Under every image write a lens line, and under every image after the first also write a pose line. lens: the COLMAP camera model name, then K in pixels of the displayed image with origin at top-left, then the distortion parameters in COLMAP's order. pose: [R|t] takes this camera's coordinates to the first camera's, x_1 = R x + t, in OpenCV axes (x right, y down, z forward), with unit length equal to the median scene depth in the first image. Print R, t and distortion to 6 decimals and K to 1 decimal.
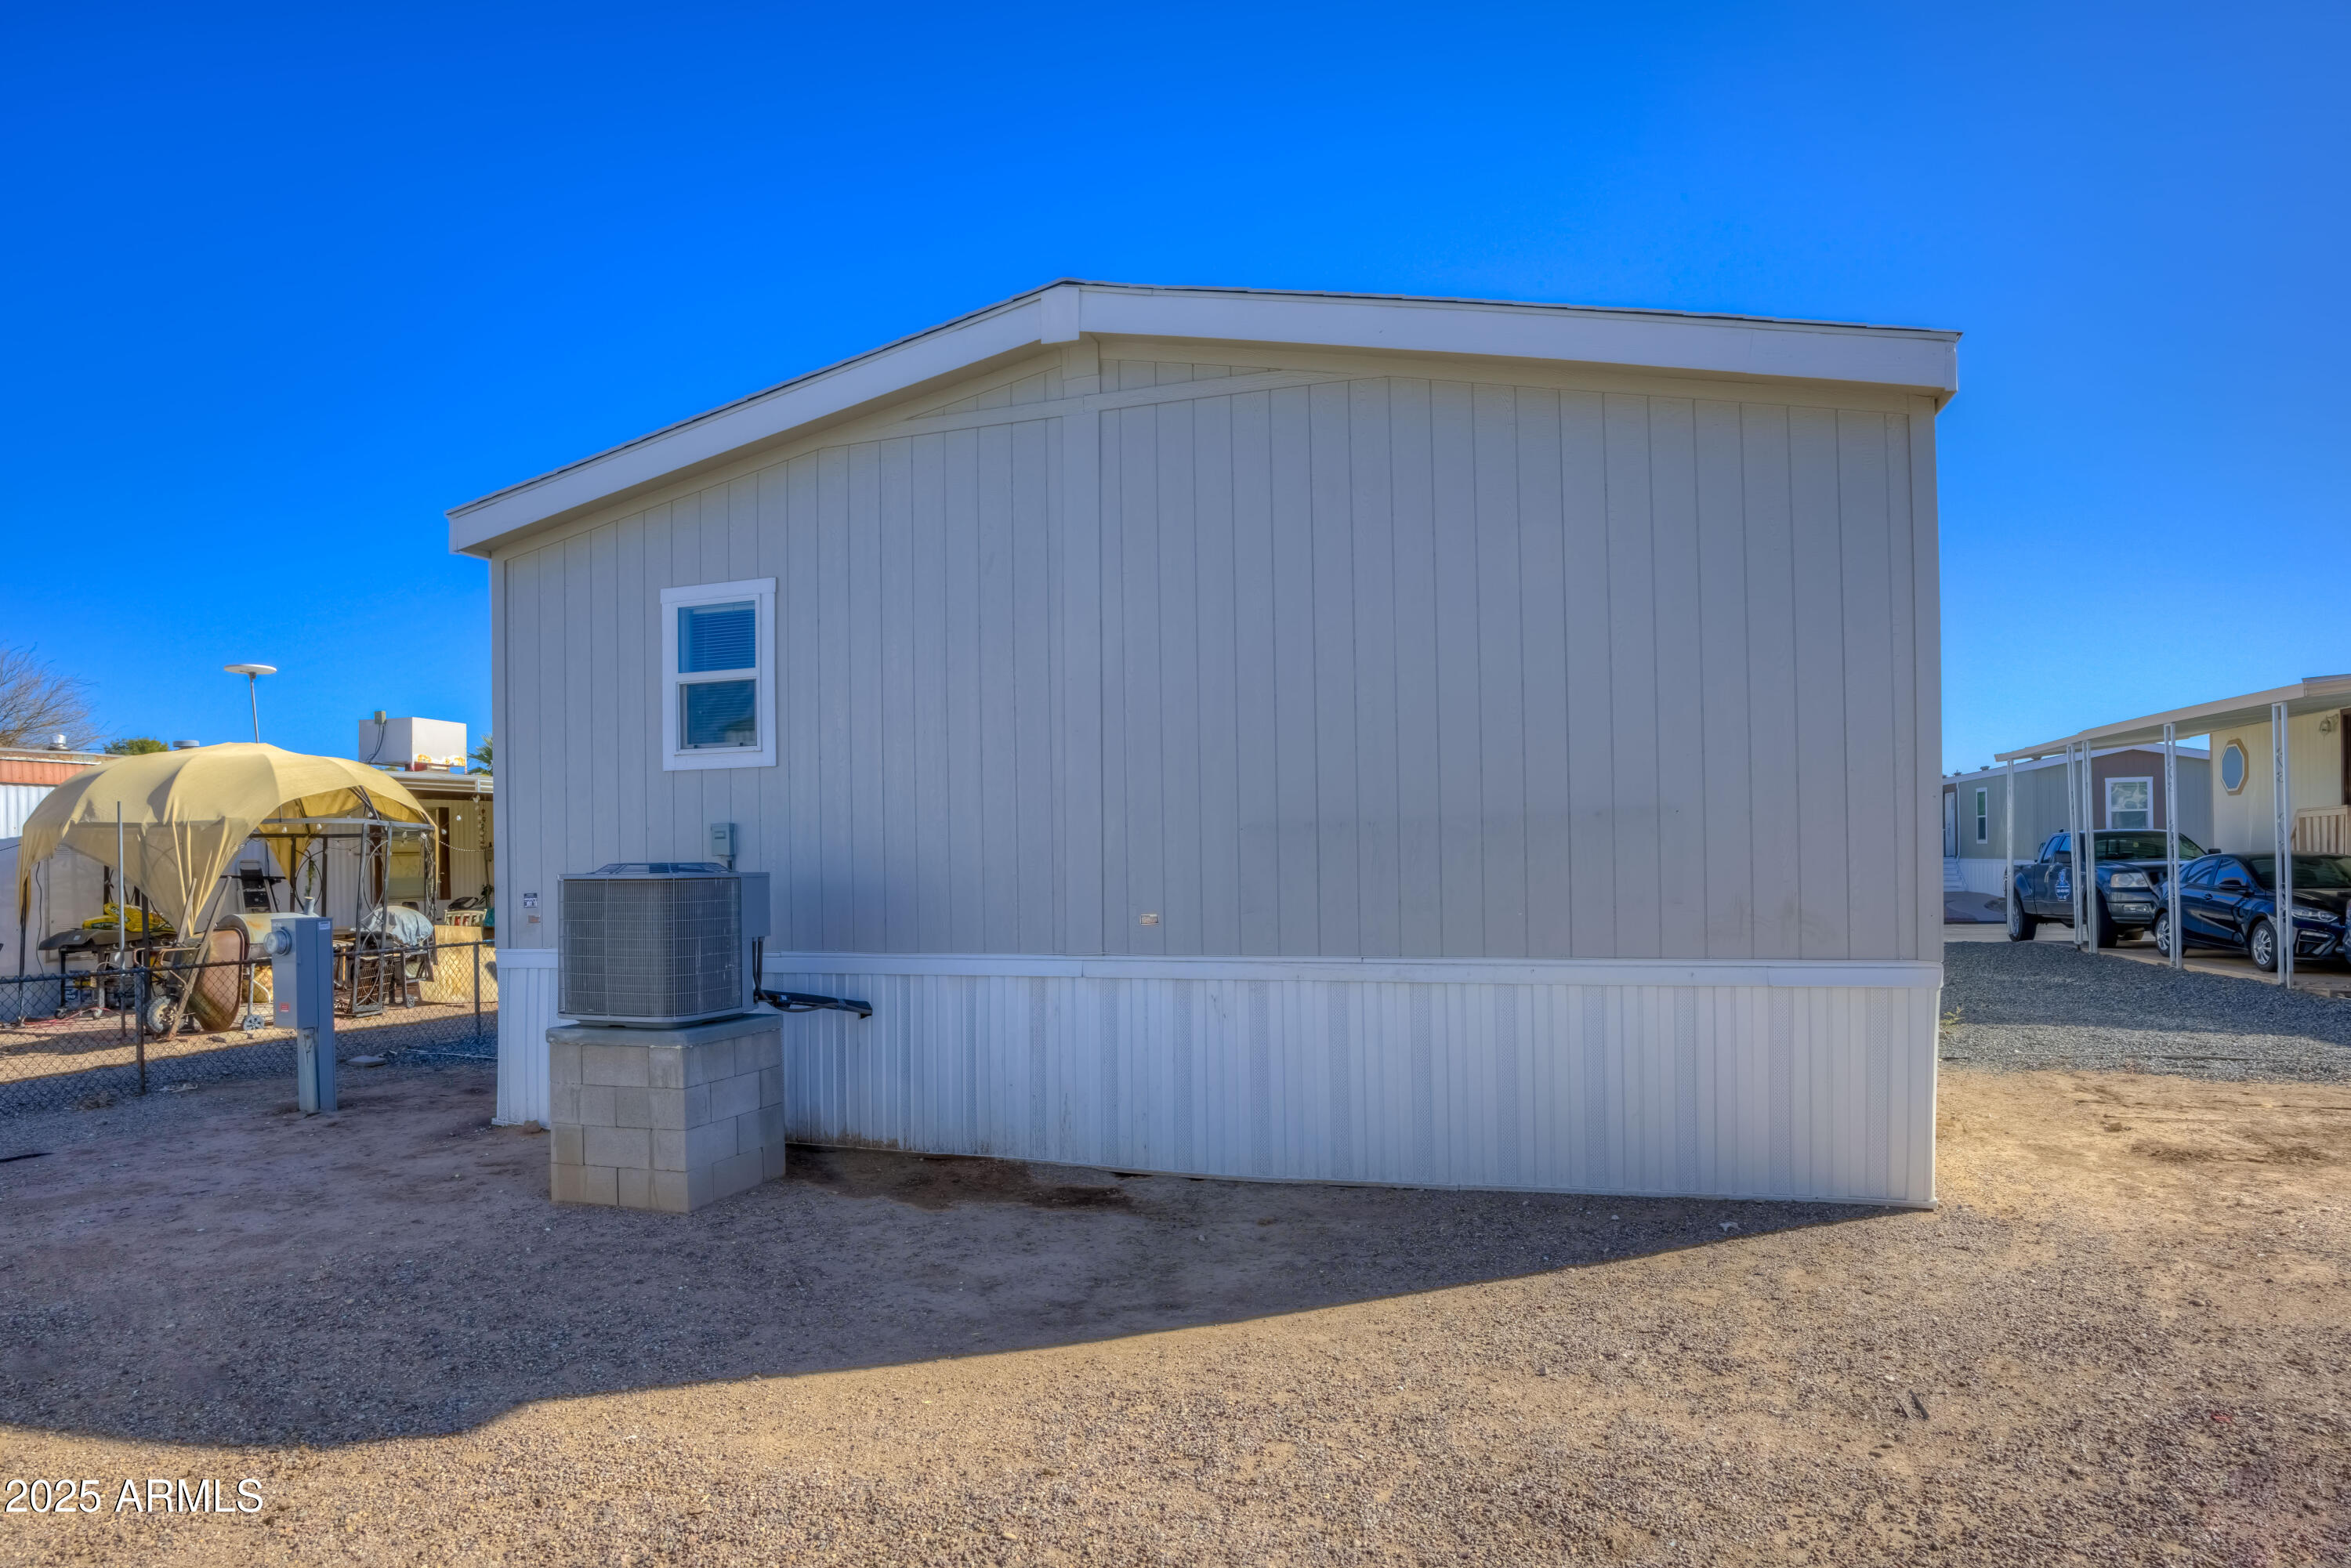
lens RADIAL K [[1204.8, 0, 1243.0], [0, 1204.8, 845.4], [0, 0, 1]] dist [-0.027464, 0.005391]
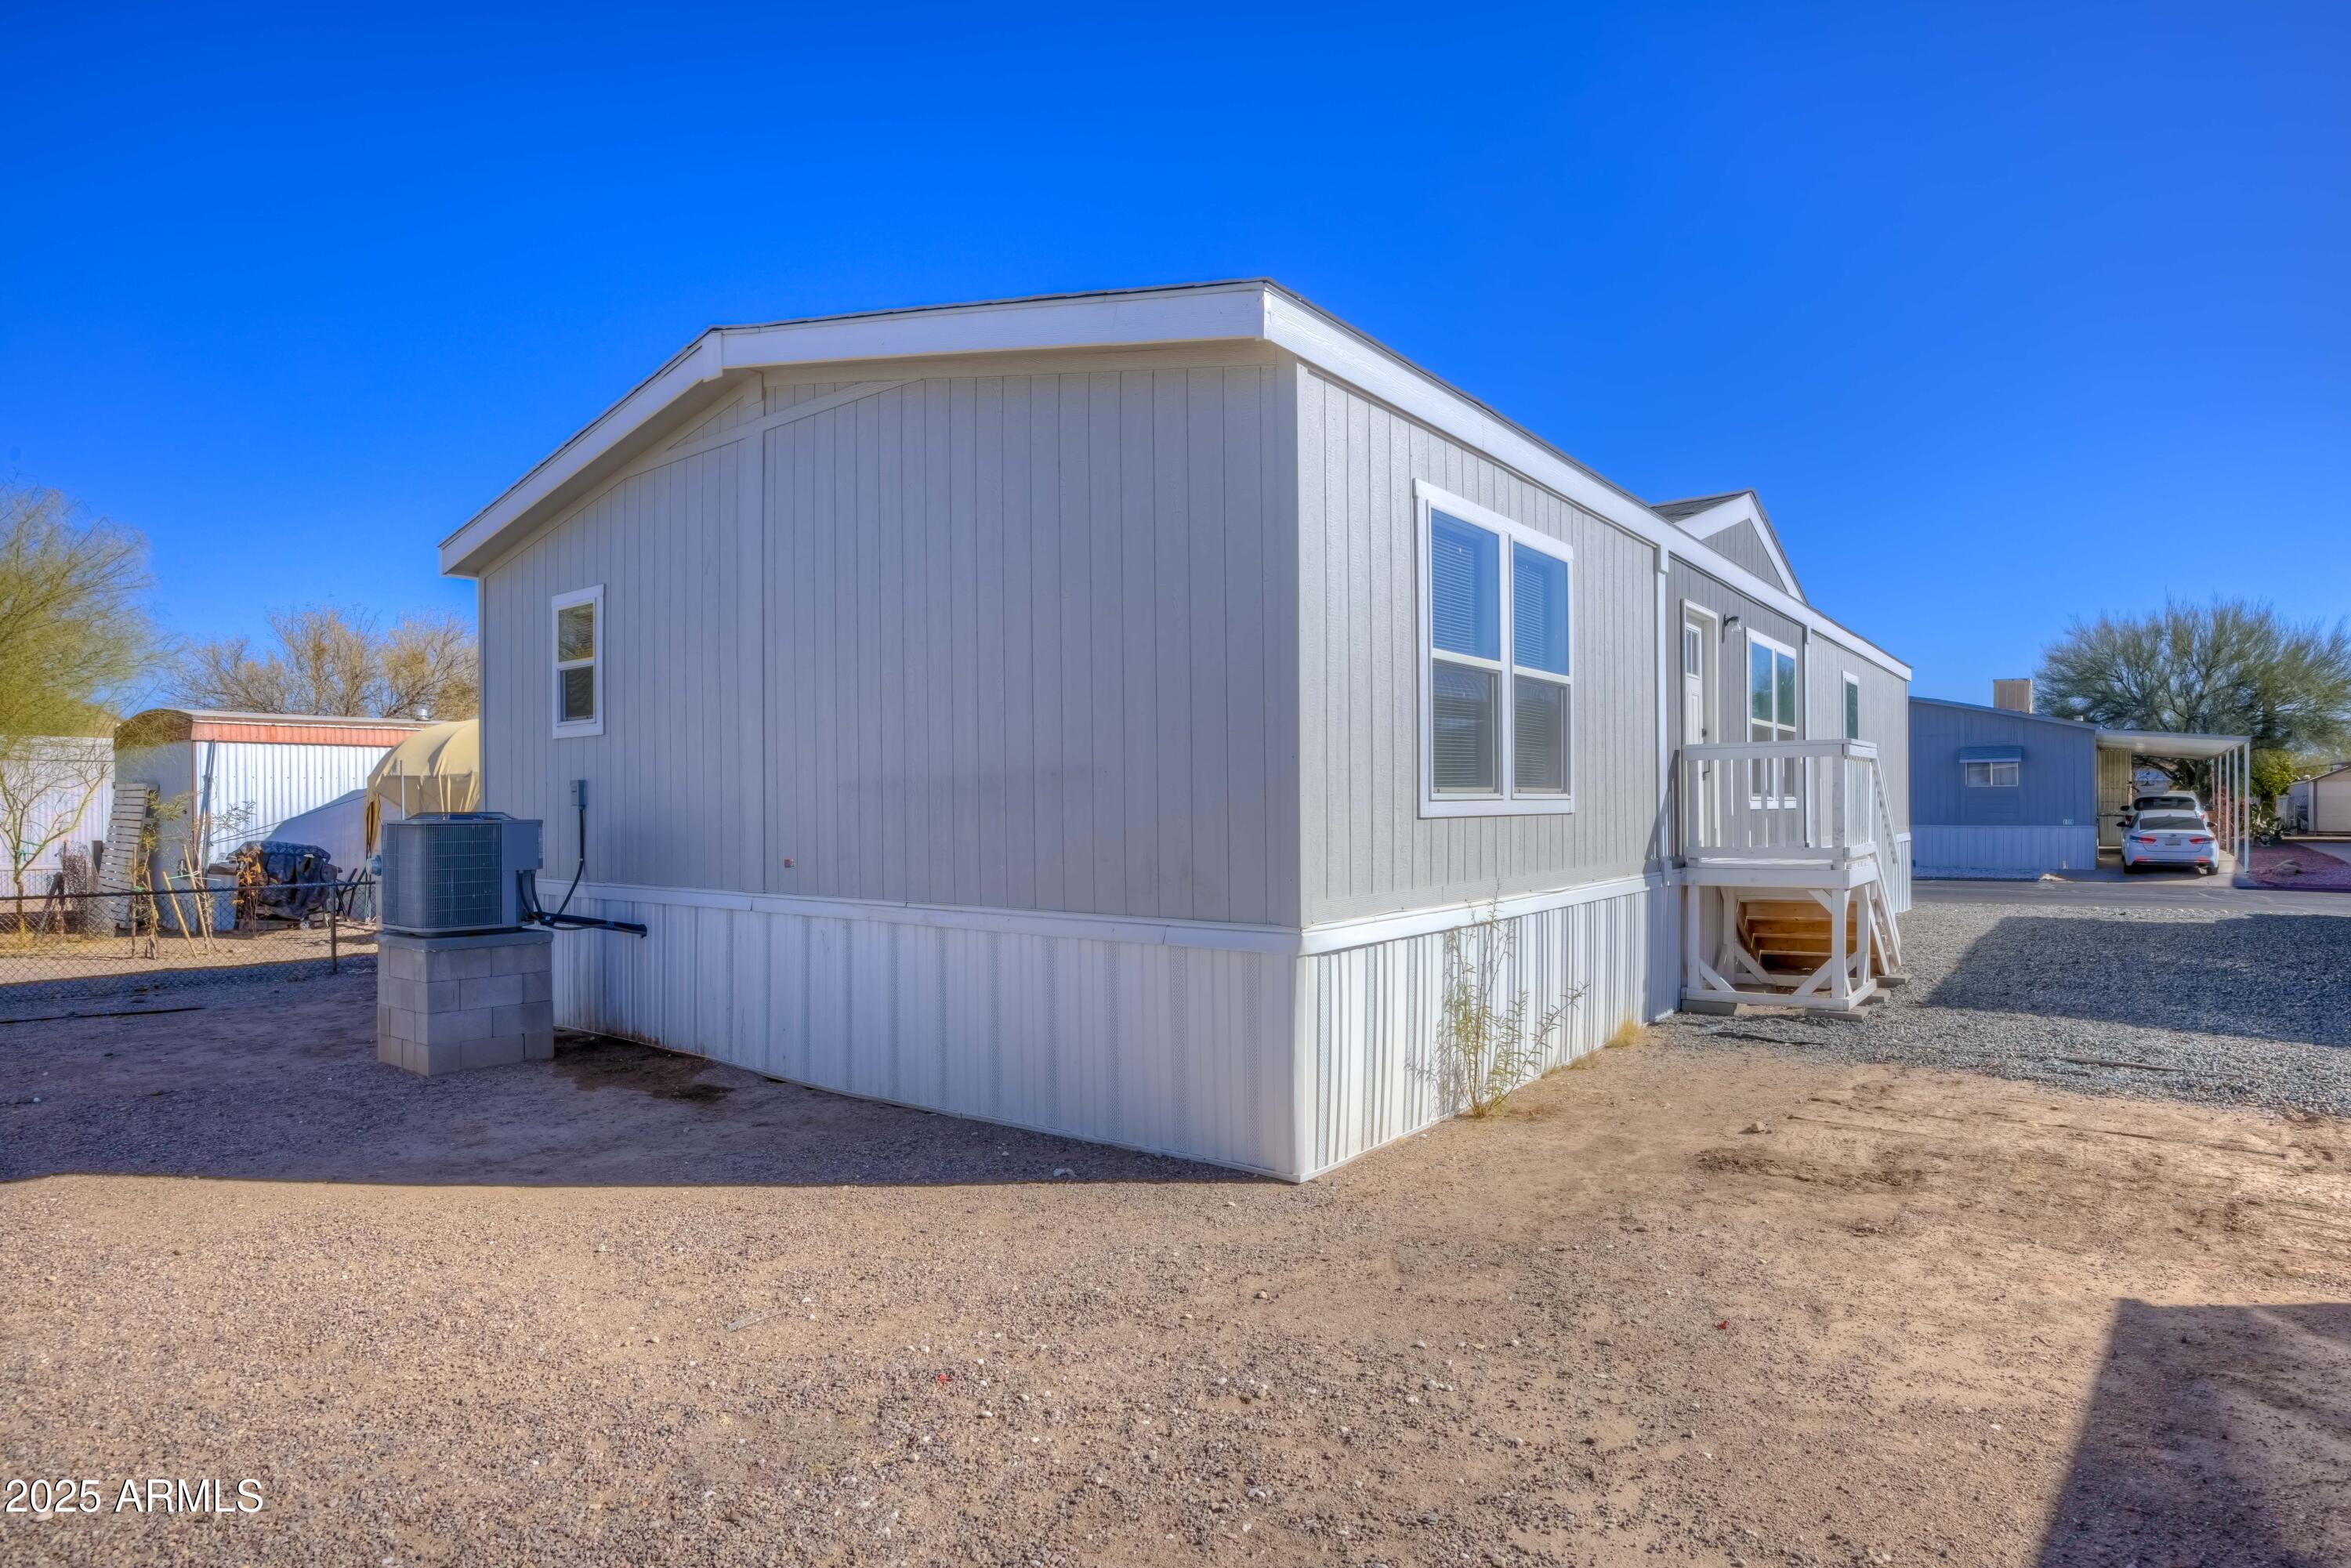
lens RADIAL K [[1204.8, 0, 1199.9], [0, 1204.8, 782.0], [0, 0, 1]] dist [-0.027464, 0.005391]
pose [[0.935049, -0.002558, -0.354510, 0.779246], [0.002858, 0.999996, 0.000321, -0.018372], [0.354508, -0.001313, 0.935052, 0.057345]]
